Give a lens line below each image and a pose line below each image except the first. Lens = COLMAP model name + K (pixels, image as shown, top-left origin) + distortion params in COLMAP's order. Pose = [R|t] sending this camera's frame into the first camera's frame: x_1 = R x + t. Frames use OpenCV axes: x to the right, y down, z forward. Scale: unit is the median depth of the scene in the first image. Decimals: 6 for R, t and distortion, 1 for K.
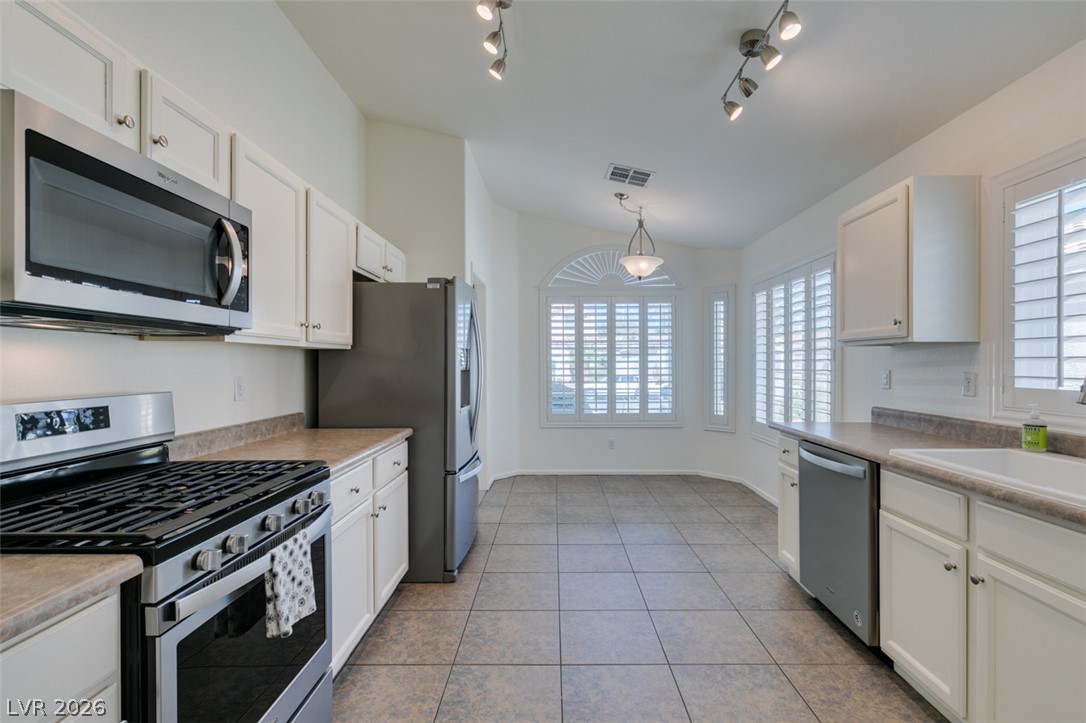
lens RADIAL K [[487.8, 0, 551.5], [0, 487.8, 365.6], [0, 0, 1]] dist [0.003526, -0.000990]
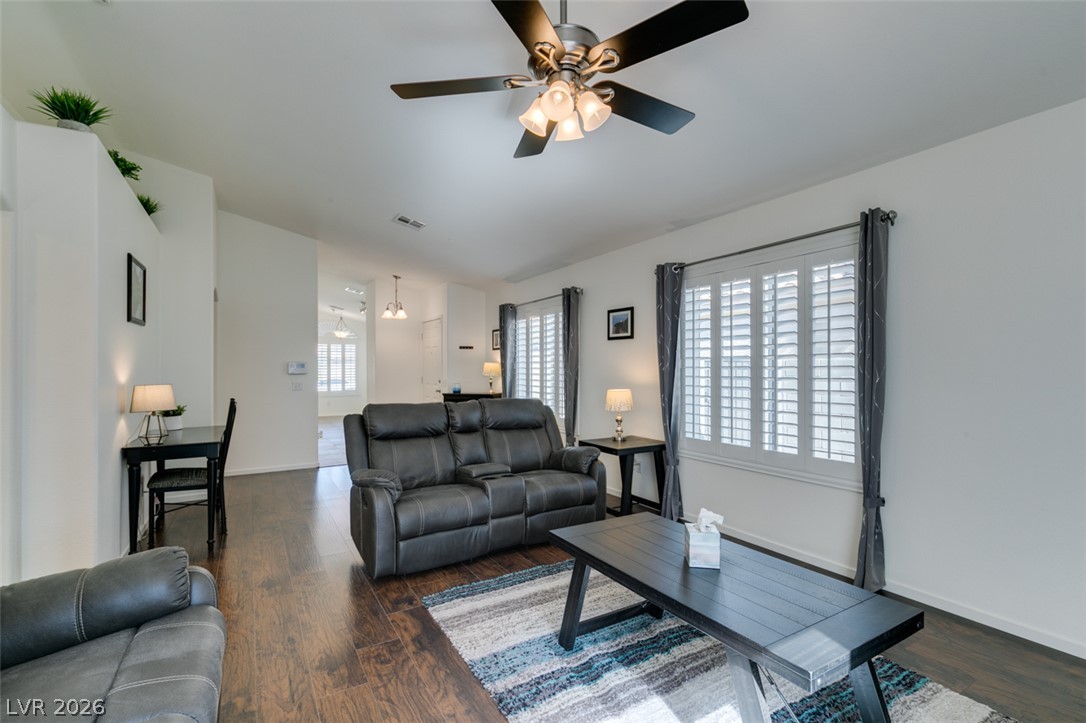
lens RADIAL K [[487.8, 0, 540.8], [0, 487.8, 367.0], [0, 0, 1]] dist [0.003526, -0.000990]
pose [[0.852556, 0.002606, 0.522630, -0.473114], [0.002335, 0.999959, -0.008795, 0.015704], [-0.522631, 0.008718, 0.852514, -3.084081]]
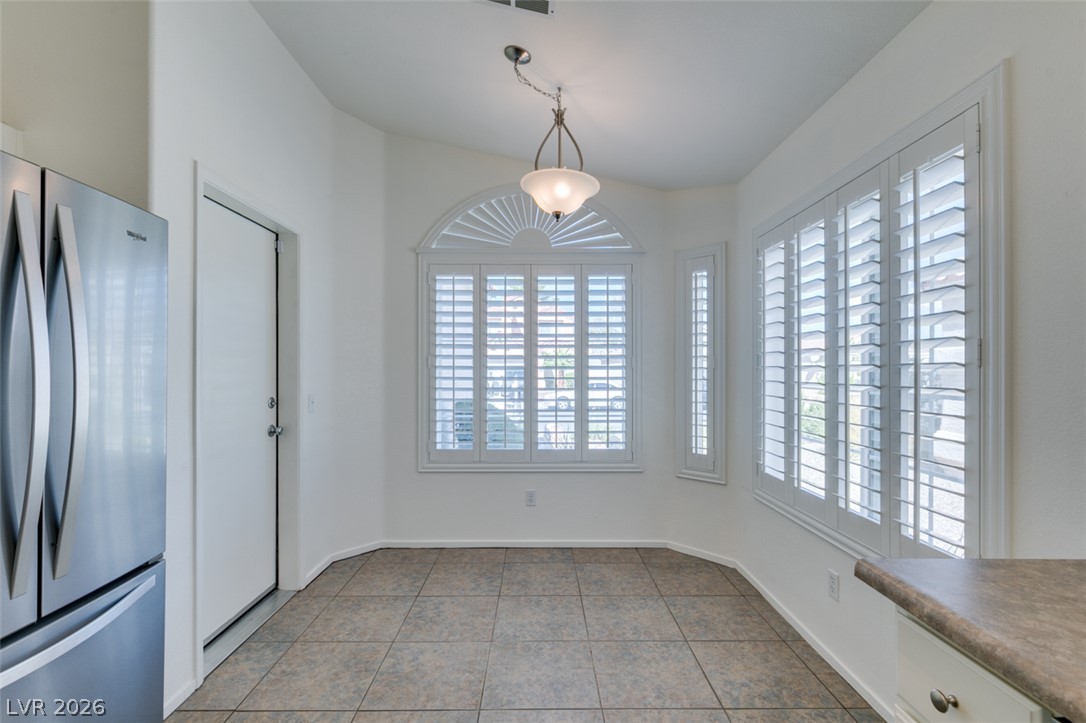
lens RADIAL K [[487.8, 0, 547.8], [0, 487.8, 366.3], [0, 0, 1]] dist [0.003526, -0.000990]
pose [[0.999606, 0.005174, 0.027581, 0.249957], [-0.004845, 0.999916, -0.012013, -0.004142], [-0.027640, 0.011875, 0.999547, 0.724449]]
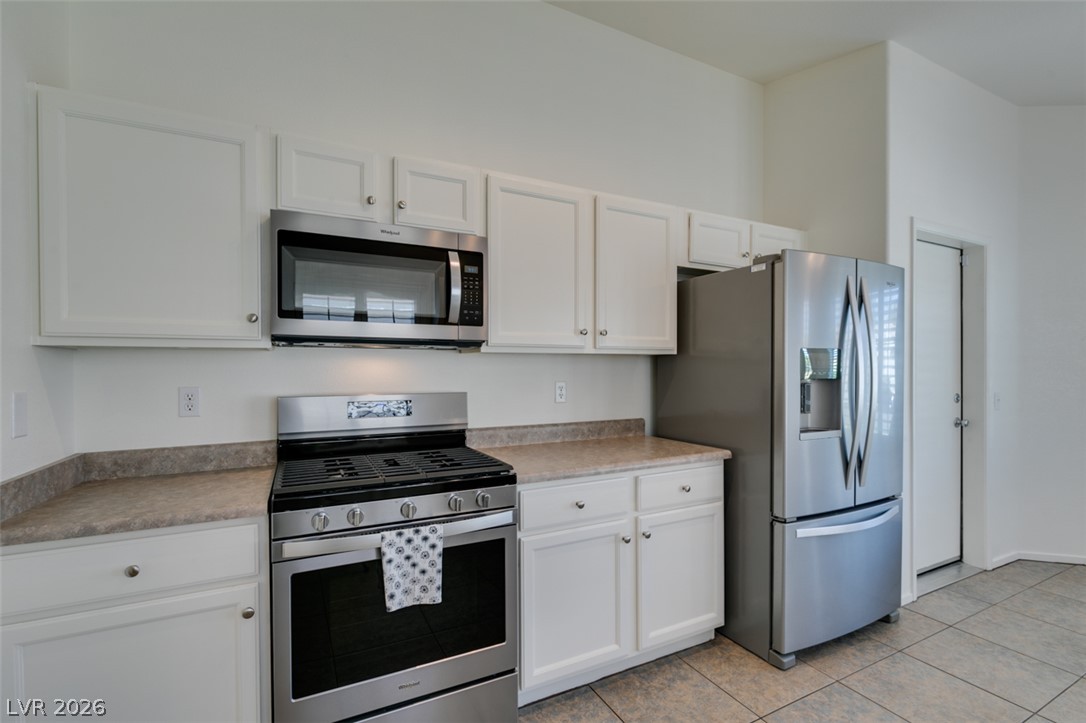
lens RADIAL K [[487.8, 0, 548.5], [0, 487.8, 375.3], [0, 0, 1]] dist [0.003526, -0.000990]
pose [[0.465513, 0.011565, -0.884966, 0.283019], [-0.002192, 0.999927, 0.011914, -0.004303], [0.885039, -0.003607, 0.465504, 0.359946]]
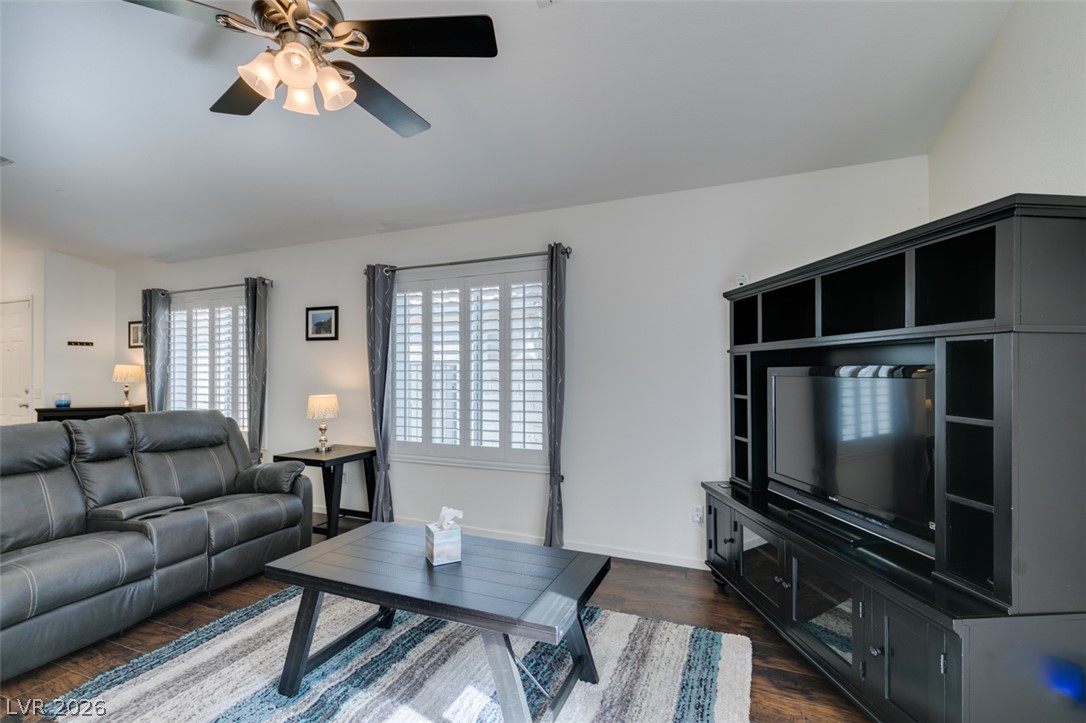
lens RADIAL K [[487.8, 0, 542.6], [0, 487.8, 368.0], [0, 0, 1]] dist [0.003526, -0.000990]
pose [[0.377754, 0.006921, 0.925880, -0.527861], [0.007289, 0.999919, -0.010448, 0.014692], [-0.925877, 0.010696, 0.377673, -3.020704]]
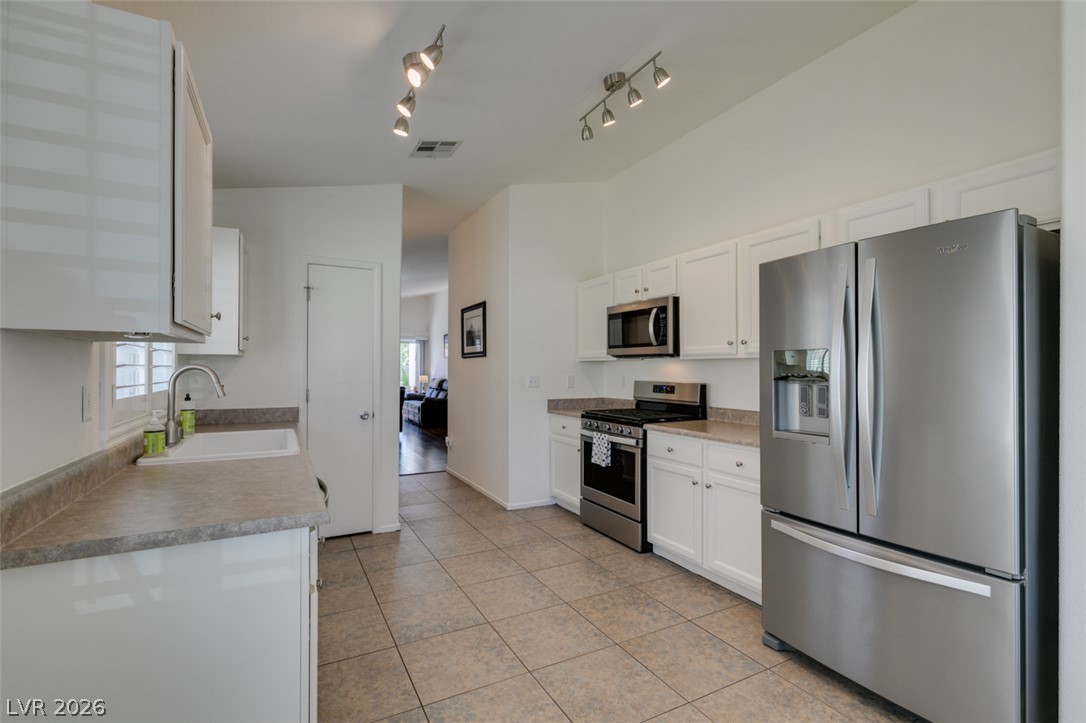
lens RADIAL K [[487.8, 0, 541.5], [0, 487.8, 365.7], [0, 0, 1]] dist [0.003526, -0.000990]
pose [[-0.876959, -0.001407, -0.480562, 0.517091], [-0.002055, 0.999998, 0.000822, -0.013897], [0.480560, 0.001709, -0.876960, 1.553409]]
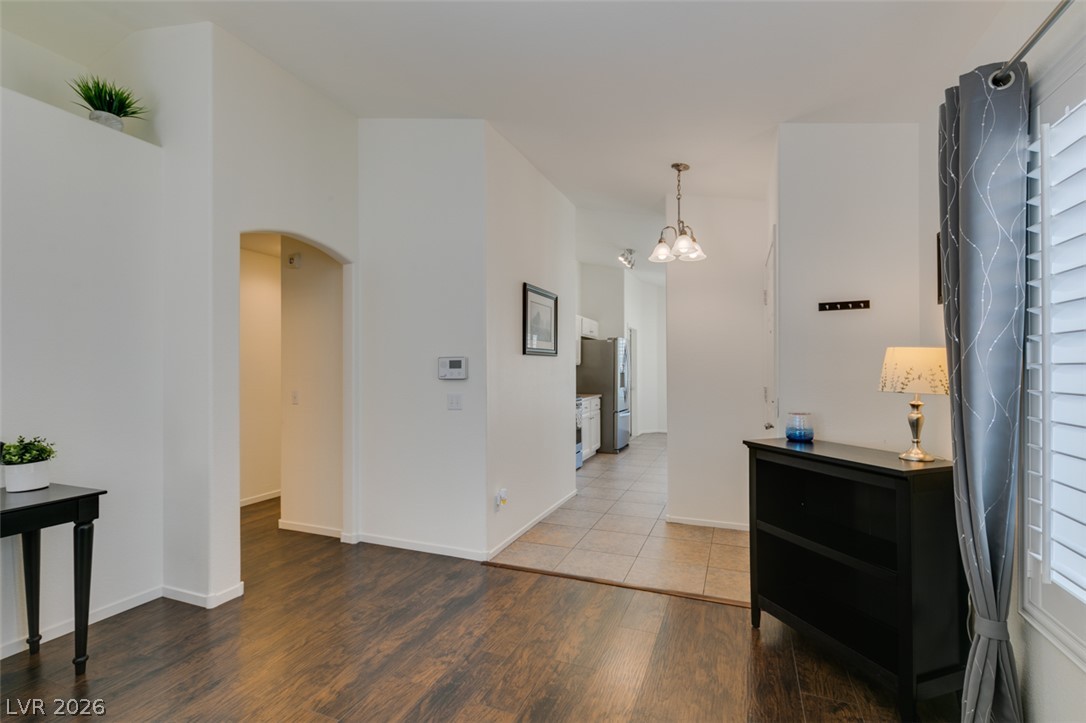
lens RADIAL K [[487.8, 0, 542.0], [0, 487.8, 366.5], [0, 0, 1]] dist [0.003526, -0.000990]
pose [[0.928685, -0.003373, -0.370855, 0.403586], [-0.000786, 0.999938, -0.011063, 0.006122], [0.370870, 0.010565, 0.928625, -1.609201]]
